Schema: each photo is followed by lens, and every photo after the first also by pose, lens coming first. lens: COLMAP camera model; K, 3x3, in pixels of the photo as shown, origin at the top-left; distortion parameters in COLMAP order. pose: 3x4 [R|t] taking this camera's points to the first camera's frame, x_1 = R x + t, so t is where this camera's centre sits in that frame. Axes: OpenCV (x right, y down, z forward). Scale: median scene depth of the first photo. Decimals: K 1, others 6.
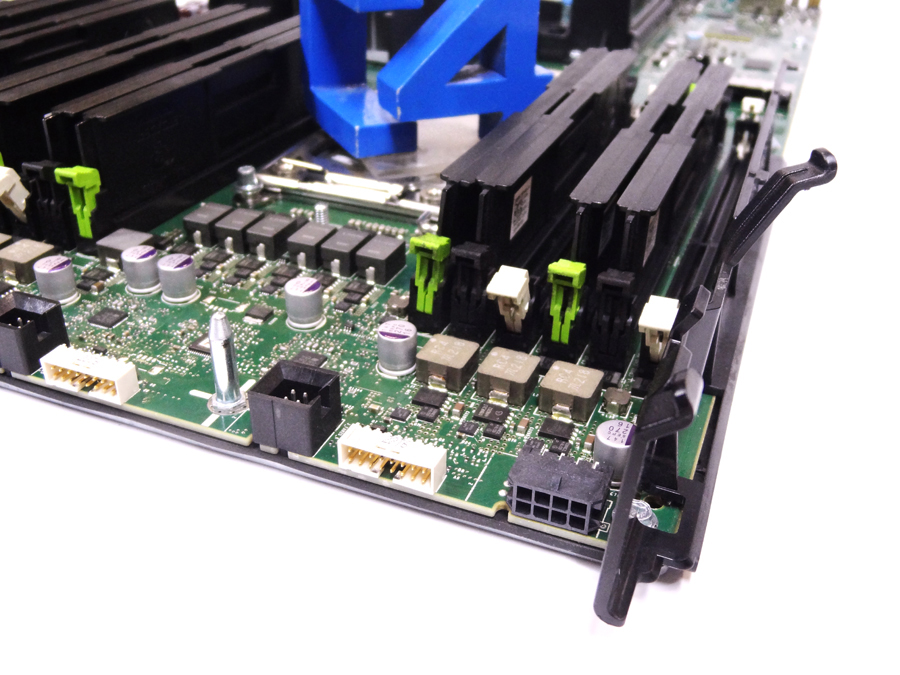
lens RADIAL K [[911.7, 0, 495.1], [0, 911.7, 333.8], [0, 0, 1]] dist [-0.016672, -0.016022]
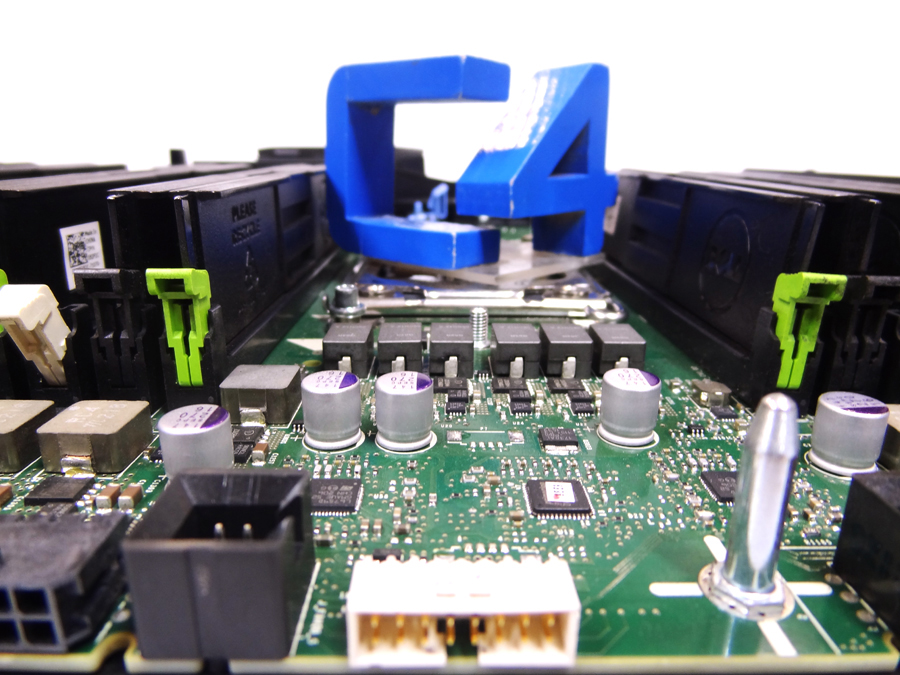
lens RADIAL K [[616.3, 0, 464.5], [0, 616.3, 339.8], [0, 0, 1]] dist [-0.024187, 0.001125]
pose [[0.927060, -0.132006, 0.350904, -0.448659], [0.205883, 0.961459, -0.182235, -0.022896], [-0.313323, 0.241188, 0.918508, 0.592870]]
